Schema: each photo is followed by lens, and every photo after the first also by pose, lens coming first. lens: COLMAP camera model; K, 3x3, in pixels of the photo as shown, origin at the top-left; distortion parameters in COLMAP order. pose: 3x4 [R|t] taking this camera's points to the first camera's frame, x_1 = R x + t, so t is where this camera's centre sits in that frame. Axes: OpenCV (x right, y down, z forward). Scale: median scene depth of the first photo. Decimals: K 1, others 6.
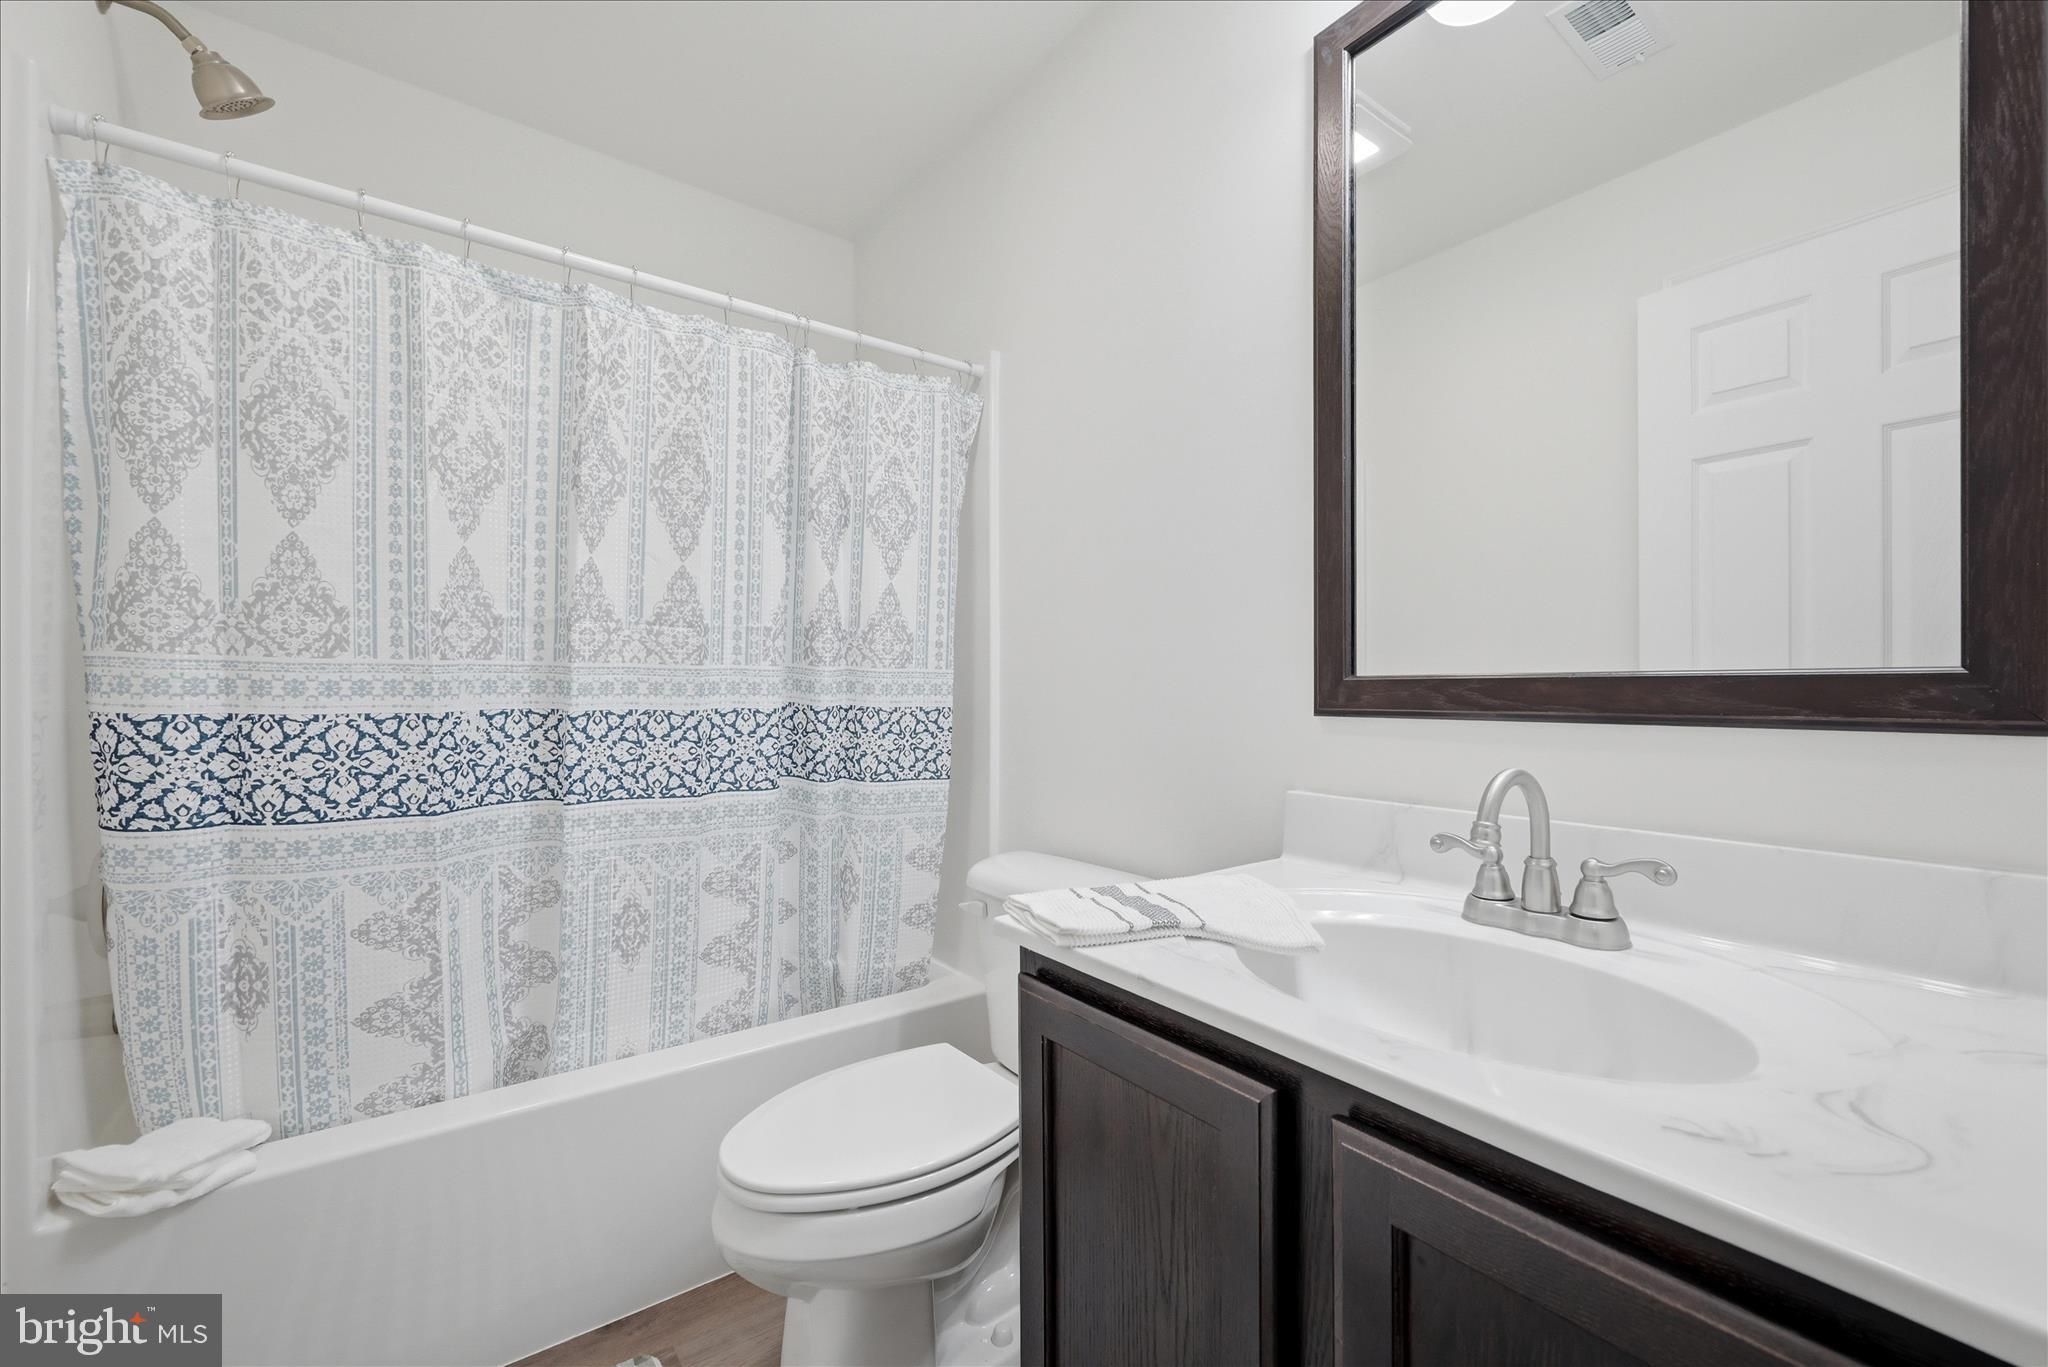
lens RADIAL K [[815.9, 0, 1024.0], [0, 815.9, 683.5], [0, 0, 1]] dist [-0.000671, -0.000008]
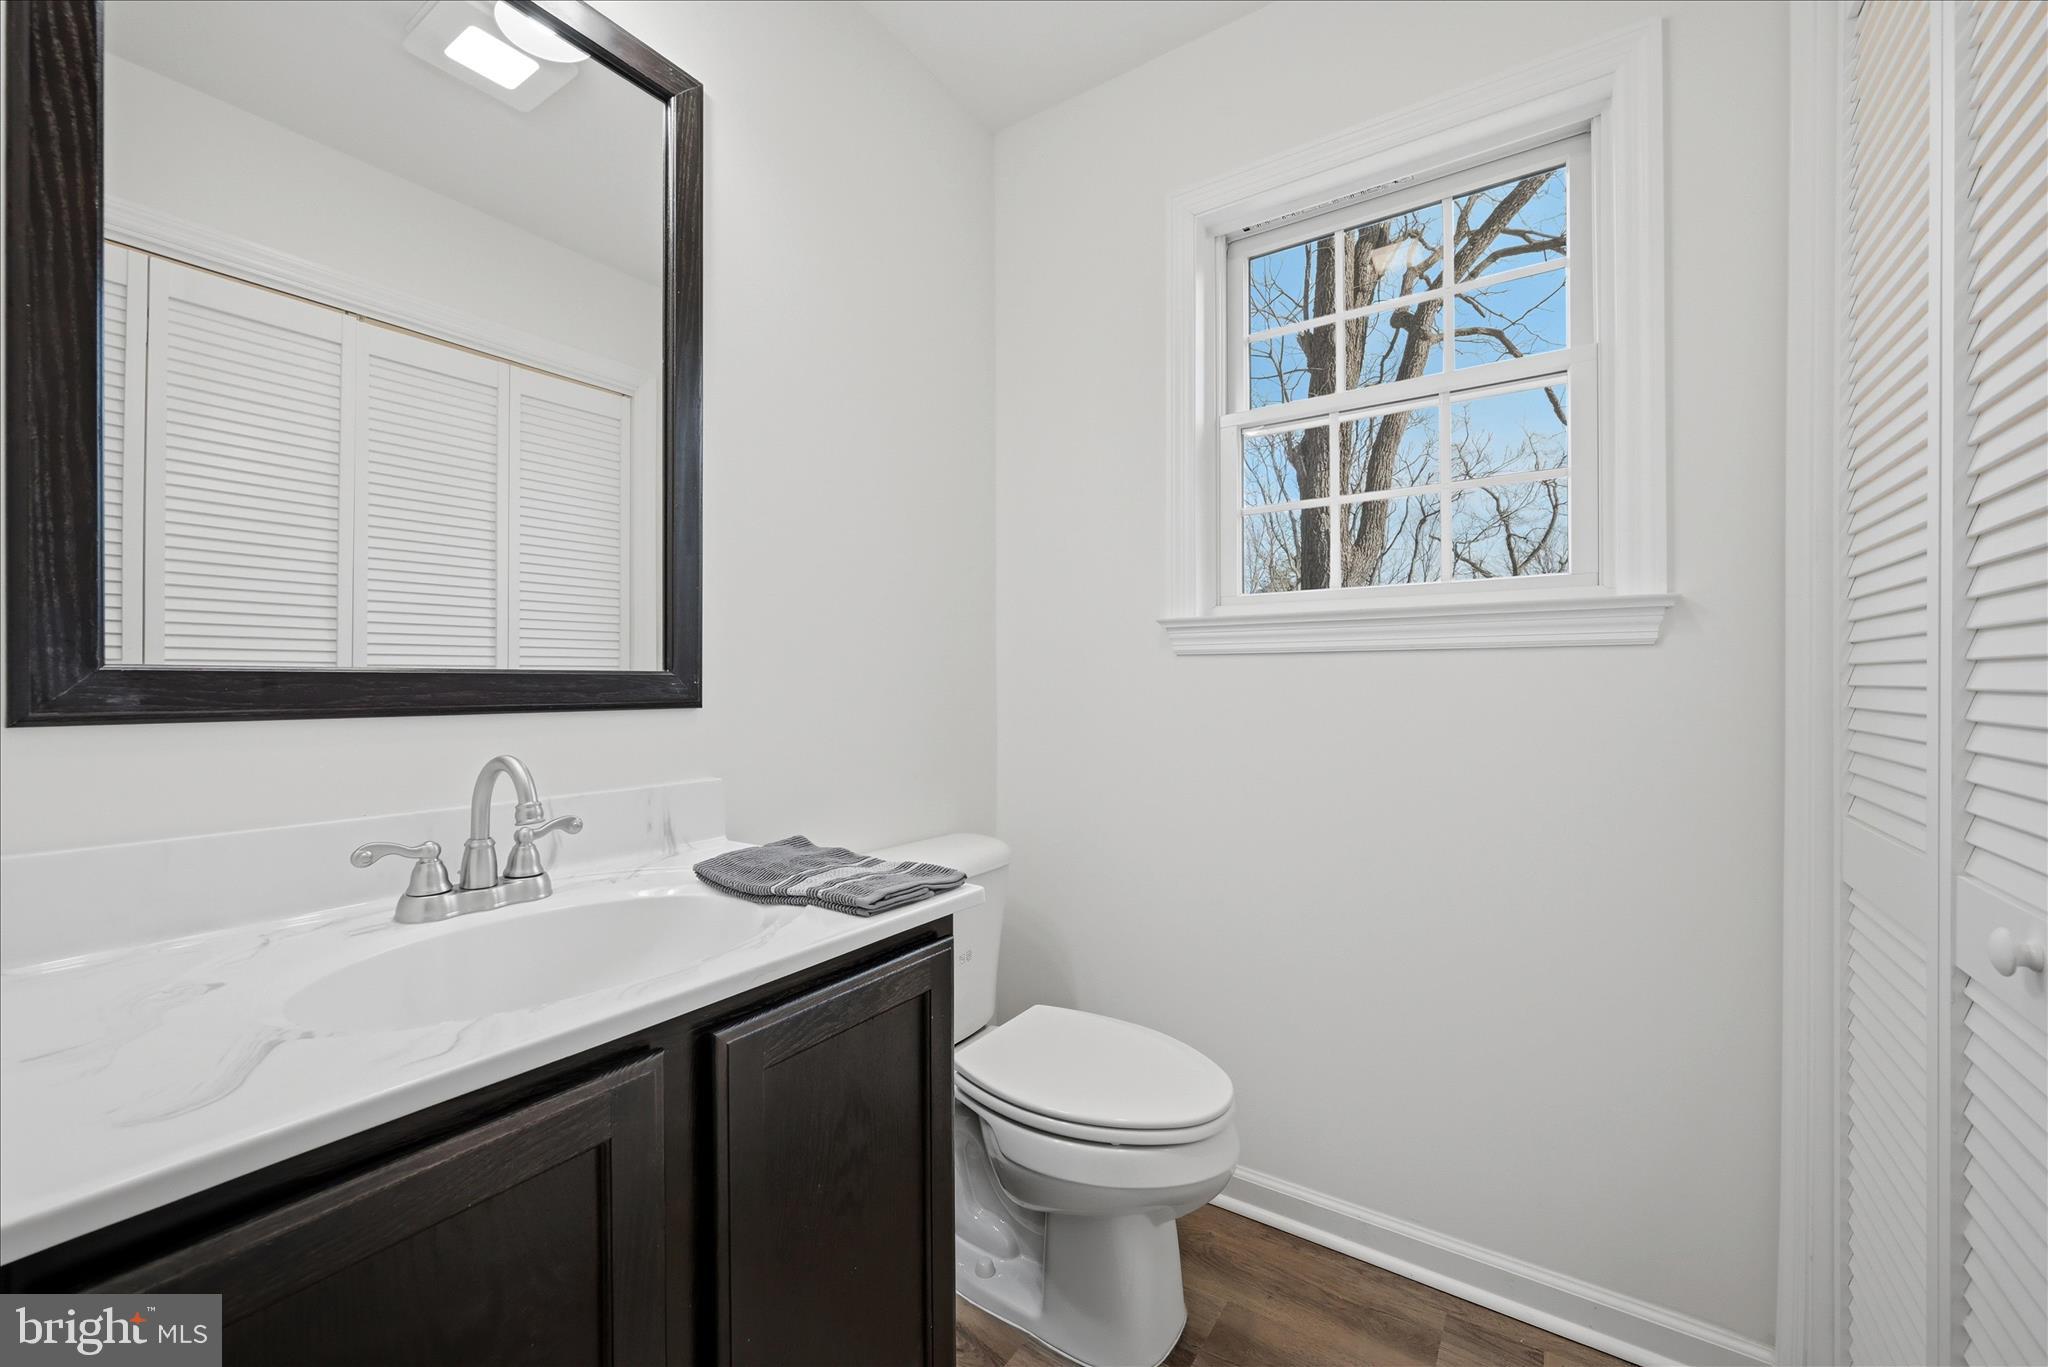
lens RADIAL K [[815.9, 0, 1024.0], [0, 815.9, 683.5], [0, 0, 1]] dist [-0.000671, -0.000008]
pose [[-0.343254, 0.004104, 0.939234, -0.652134], [0.000160, 0.999991, -0.004311, 0.009968], [-0.939243, -0.001329, -0.343252, 0.673780]]
